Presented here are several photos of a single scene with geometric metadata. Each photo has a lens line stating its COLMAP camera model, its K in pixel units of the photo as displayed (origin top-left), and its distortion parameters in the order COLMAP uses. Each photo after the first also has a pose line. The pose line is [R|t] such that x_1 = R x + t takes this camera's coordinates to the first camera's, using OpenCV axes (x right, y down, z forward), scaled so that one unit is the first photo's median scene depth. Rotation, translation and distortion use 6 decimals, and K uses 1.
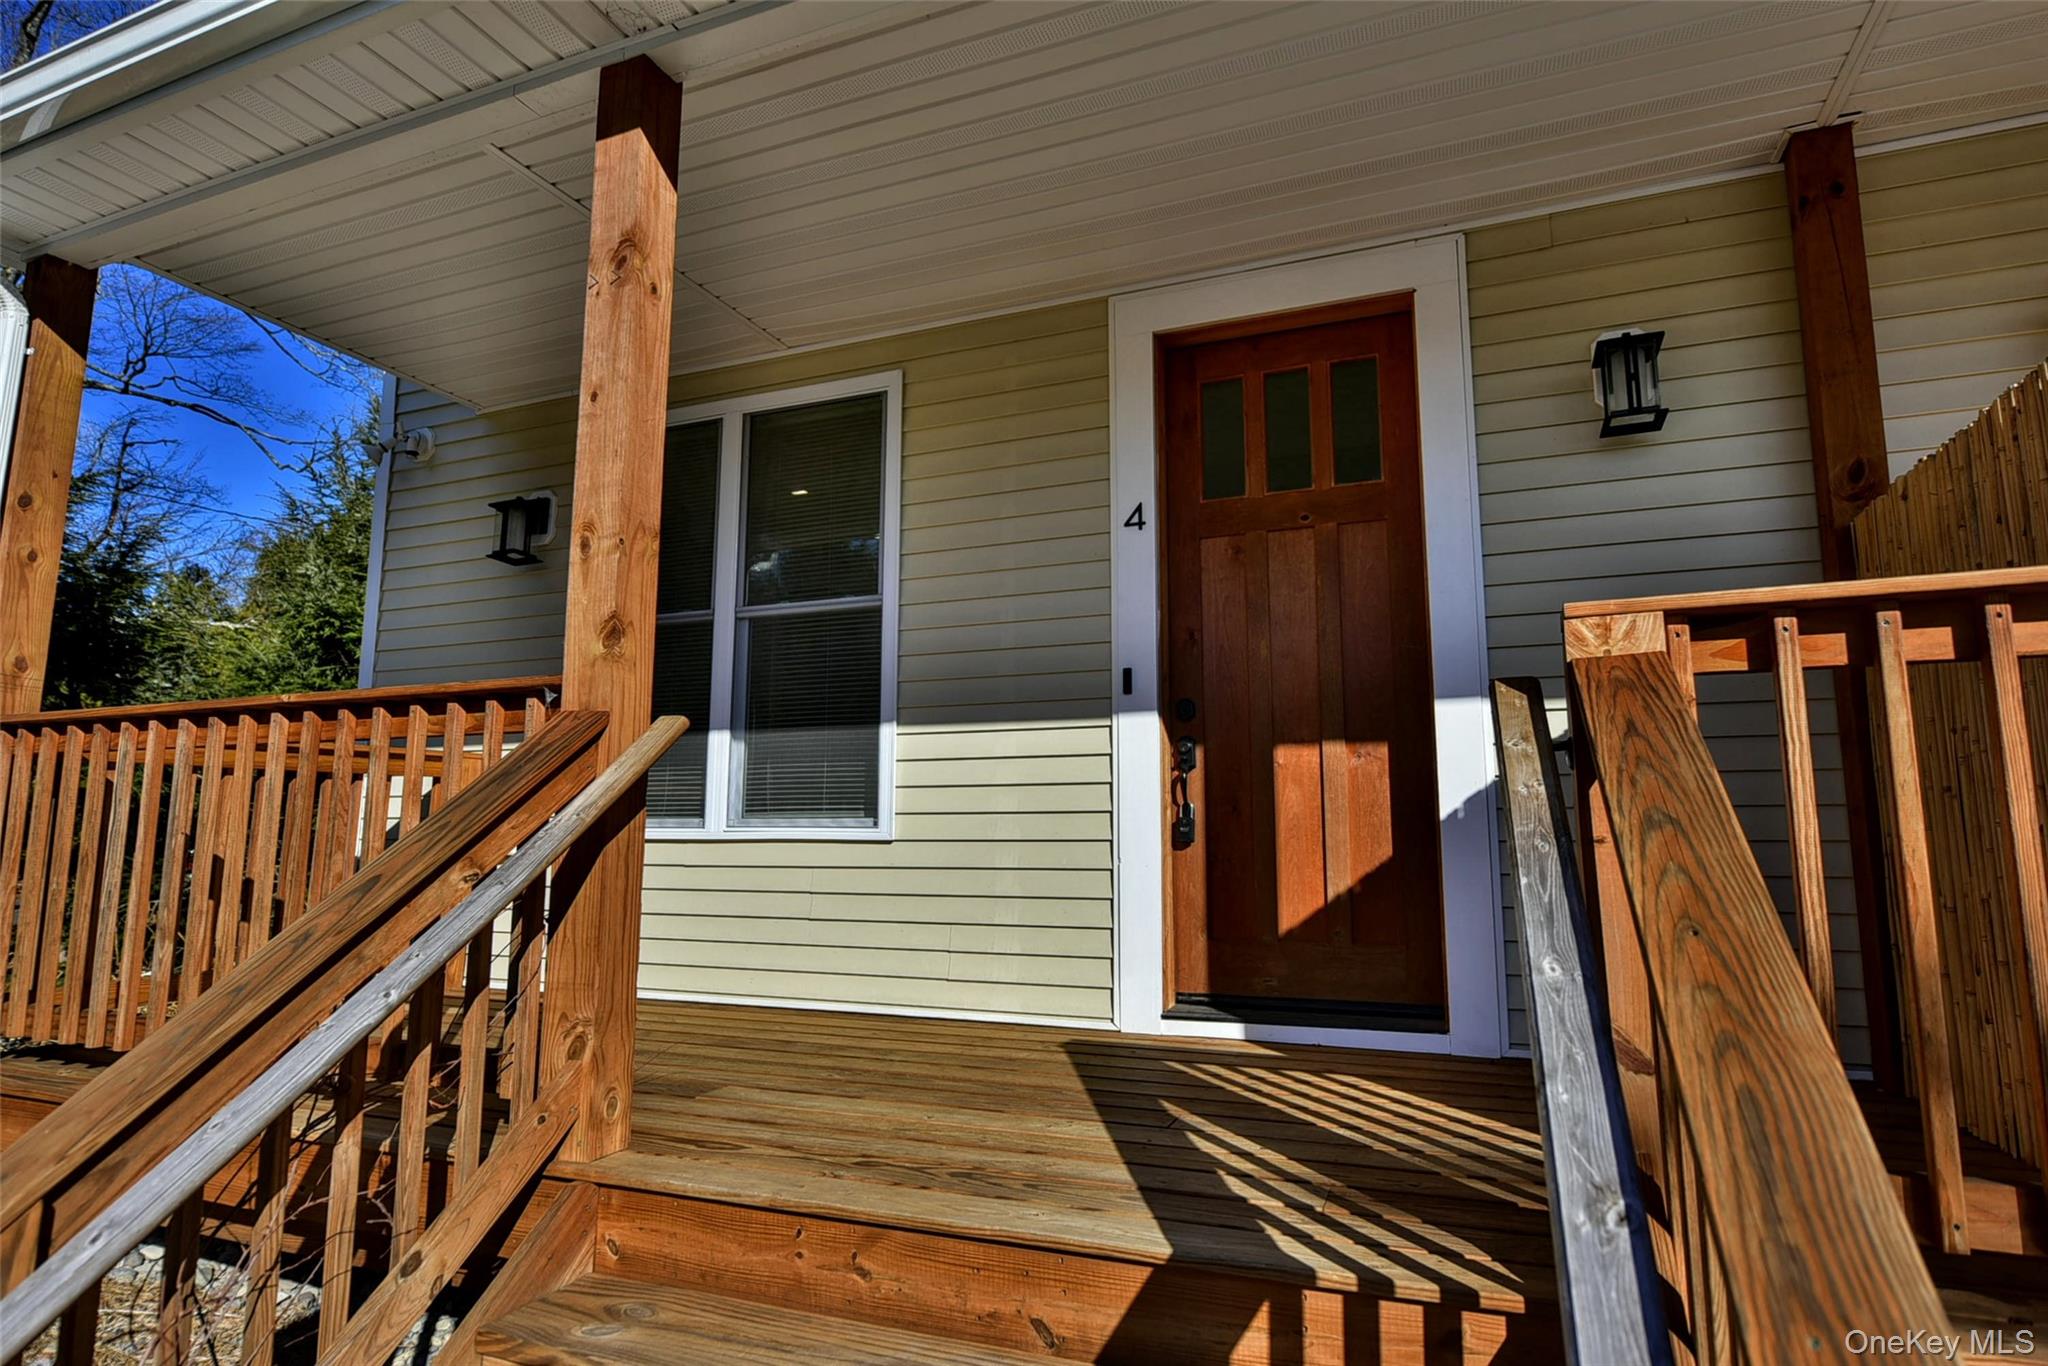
lens RADIAL K [[1140.2, 0, 1023.3], [0, 1140.2, 683.8], [0, 0, 1]] dist [-0.024256, -0.001107]
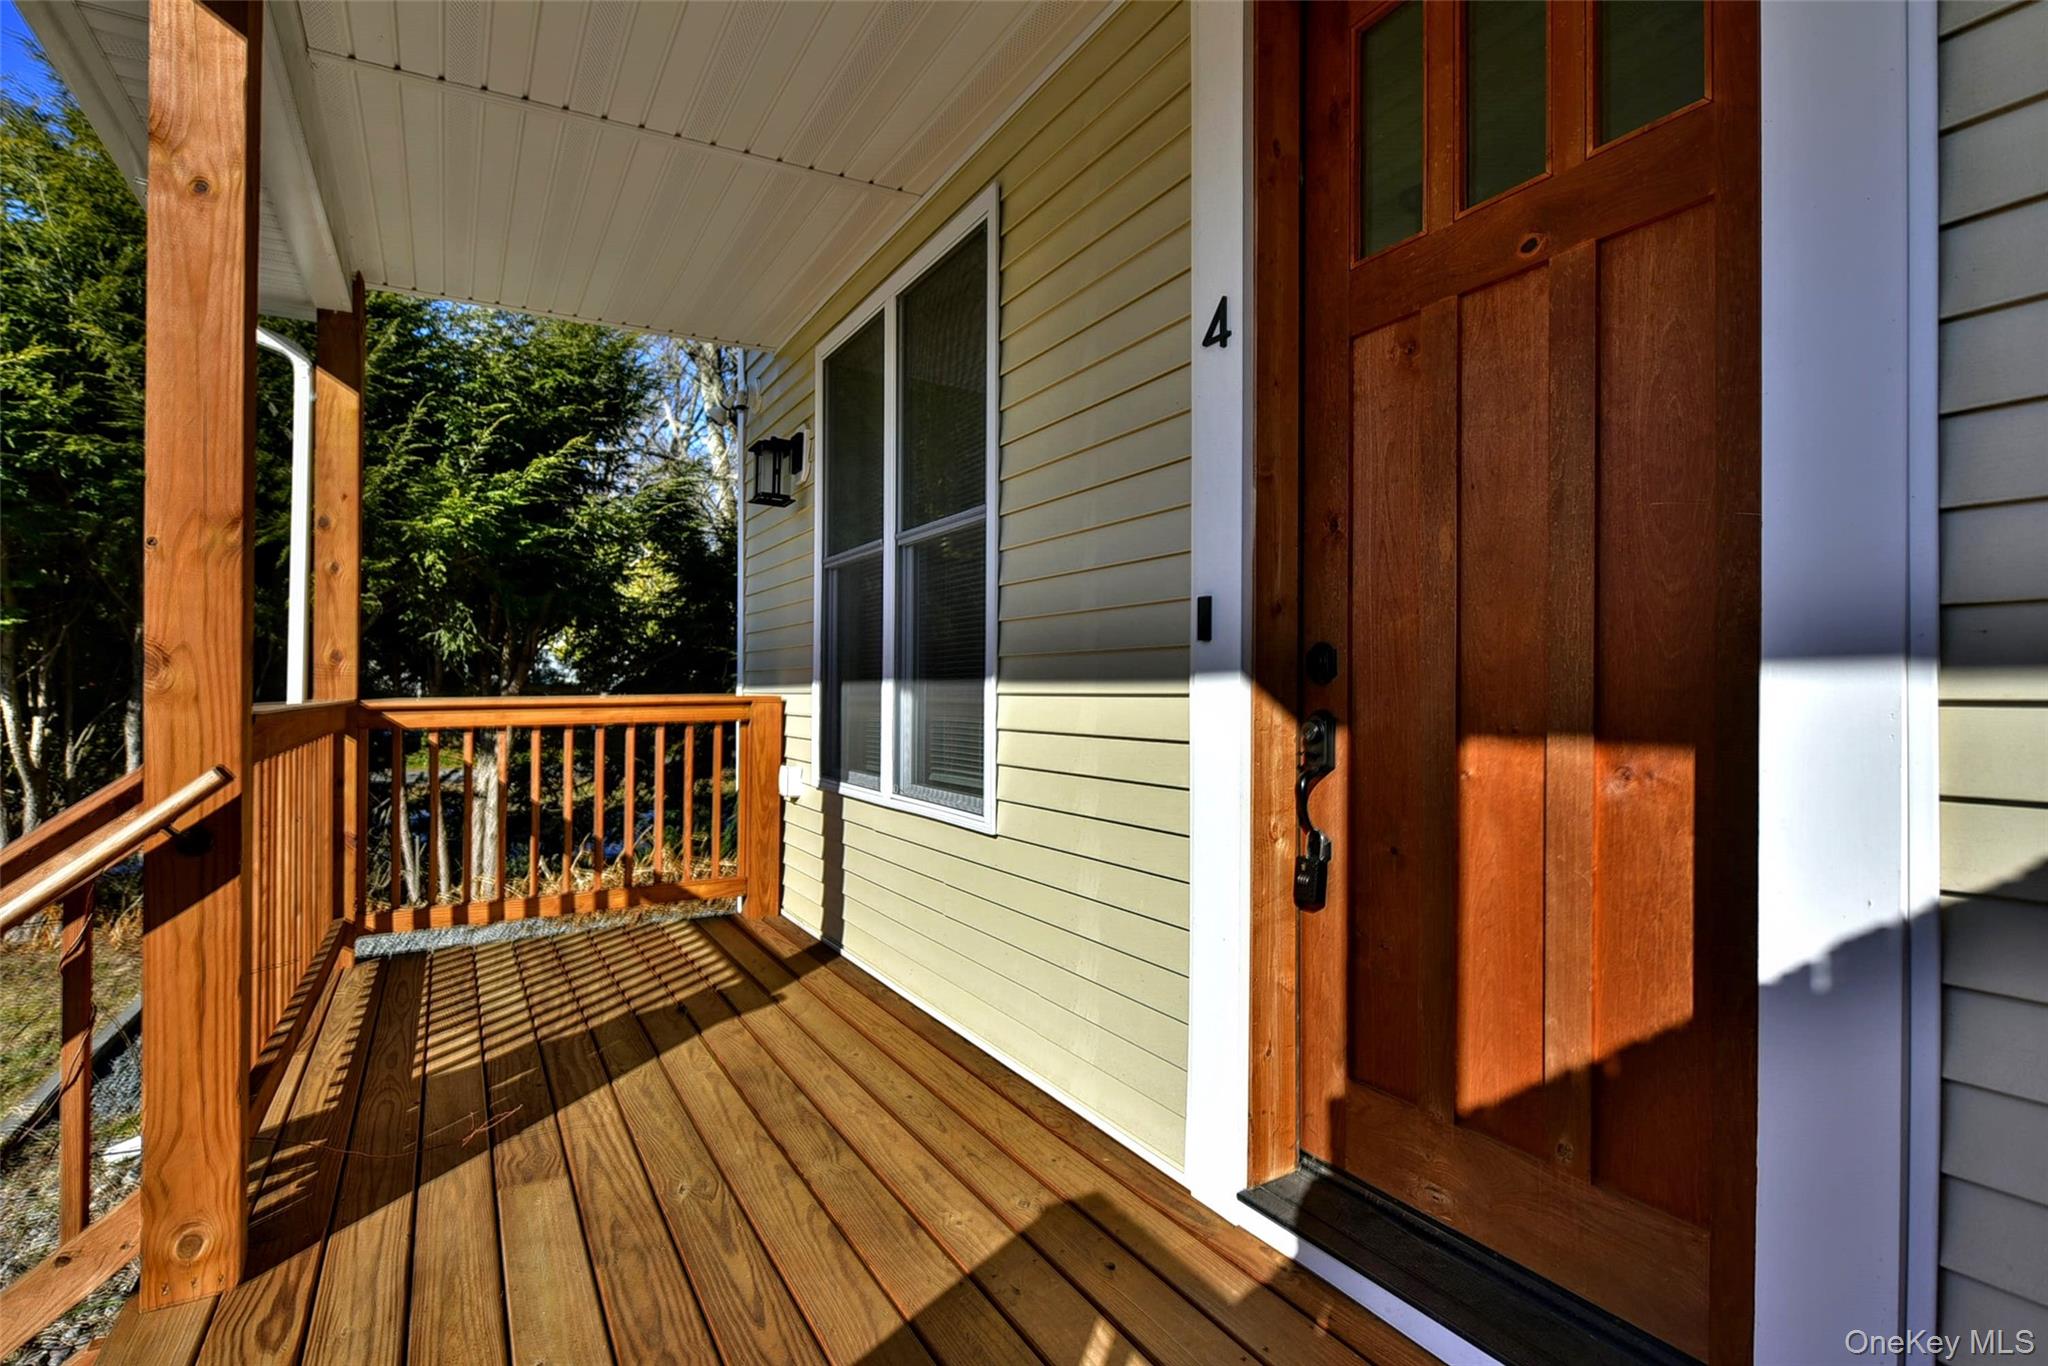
lens RADIAL K [[1010.7, 0, 1014.3], [0, 1010.7, 691.6], [0, 0, 1]] dist [-0.016801, -0.000211]
pose [[0.777497, 0.000066, -0.628887, 0.341376], [0.087637, 0.990232, 0.108450, -0.030415], [0.622751, -0.139433, 0.769896, 0.536480]]
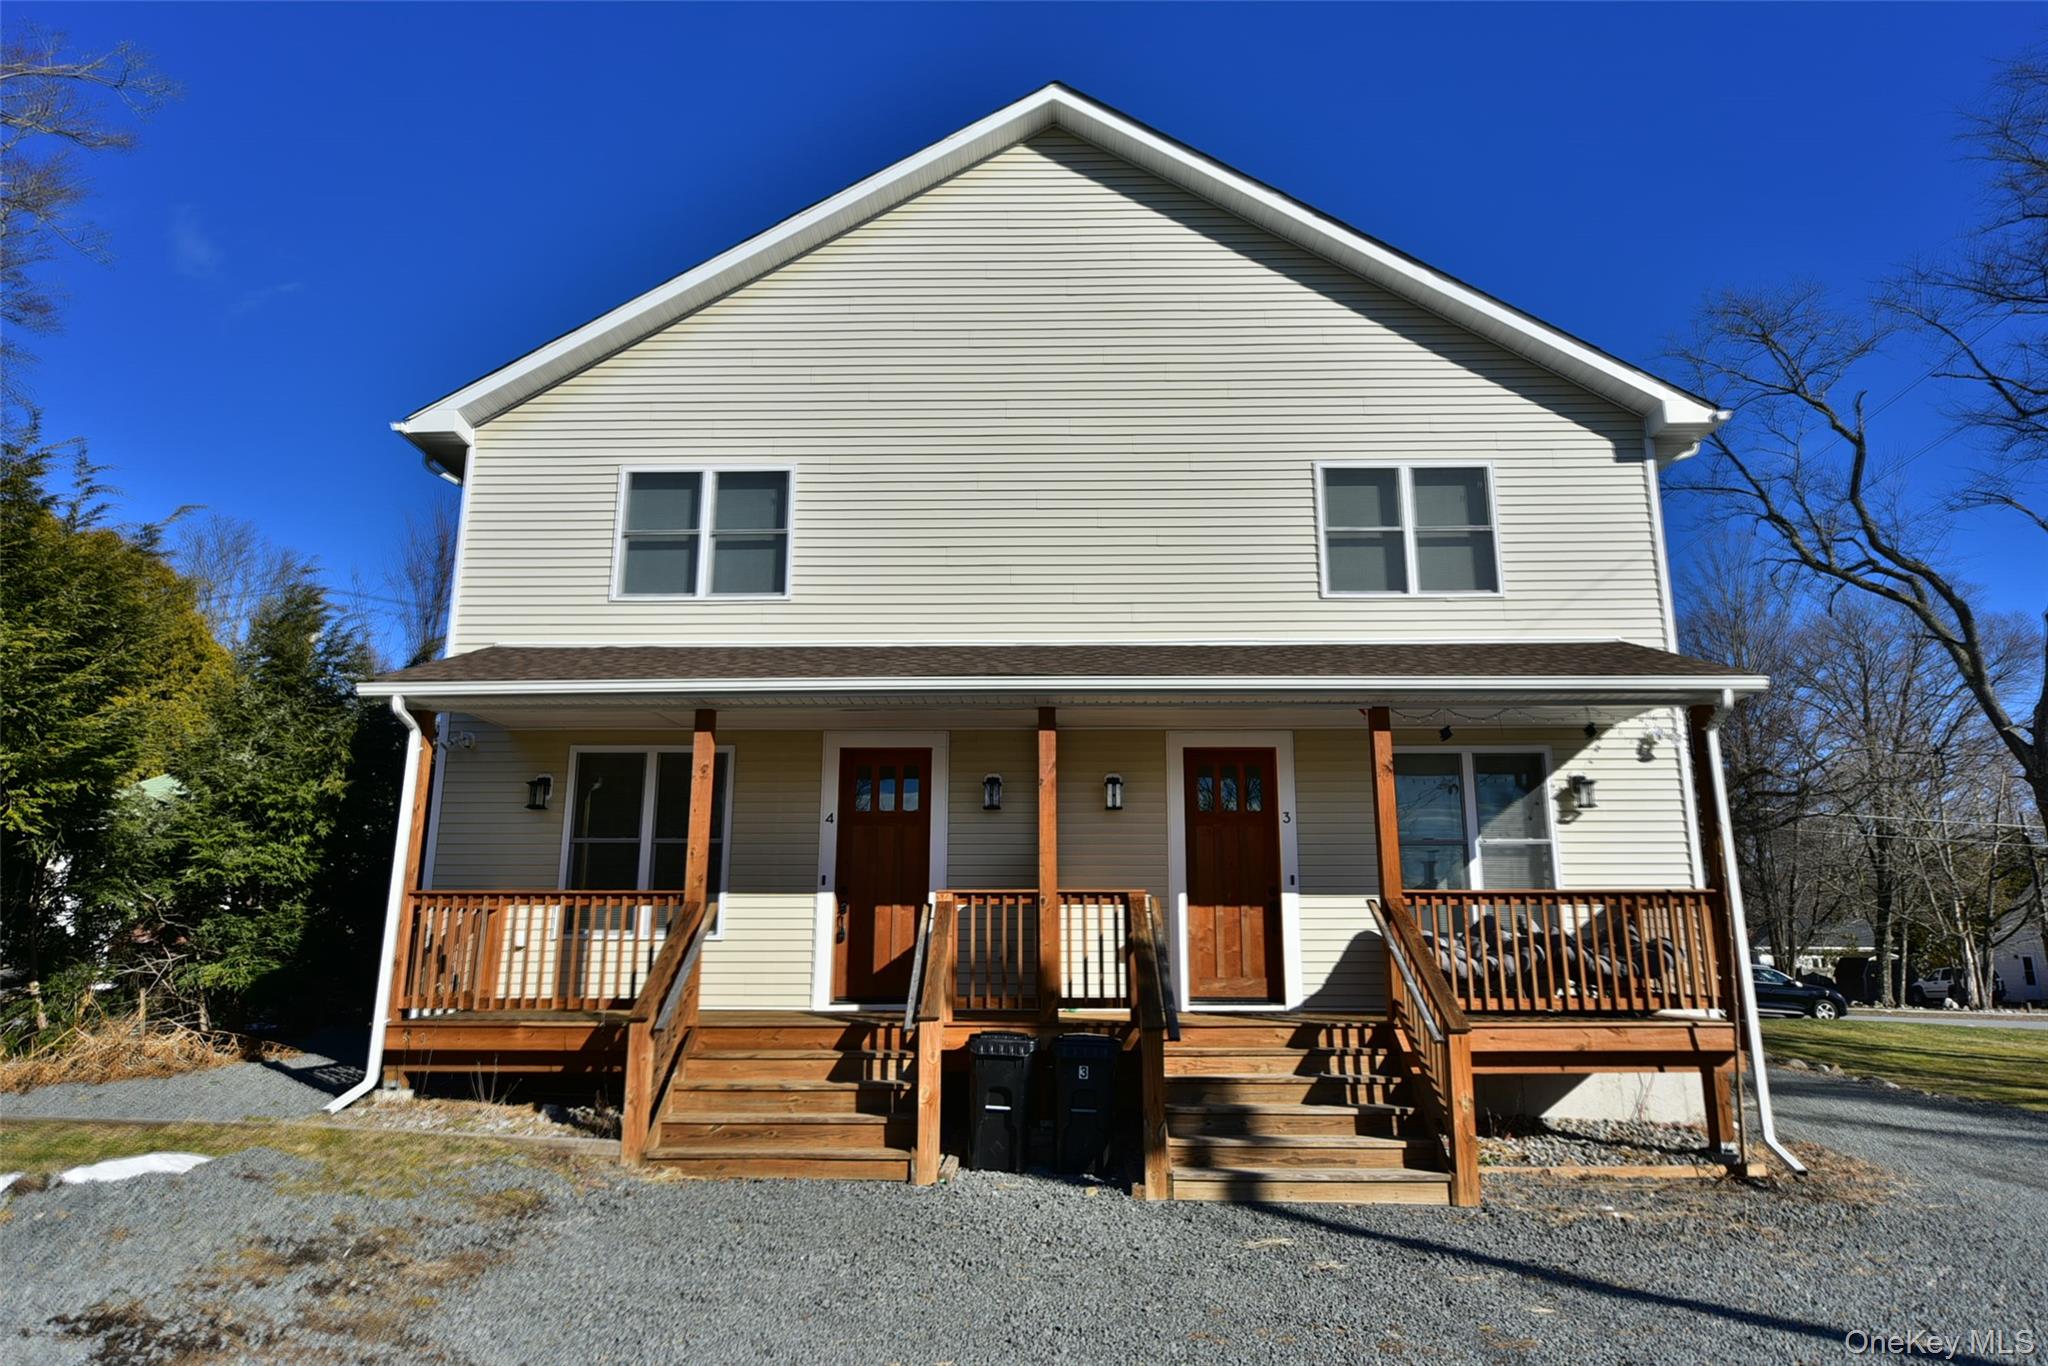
lens RADIAL K [[1226.7, 0, 1027.9], [0, 1226.7, 684.6], [0, 0, 1]] dist [-0.000545, 0.000031]
pose [[0.940683, 0.076375, 0.330579, -0.451845], [-0.051319, 0.995153, -0.083881, -0.245940], [-0.335383, 0.061941, 0.940043, -1.936761]]
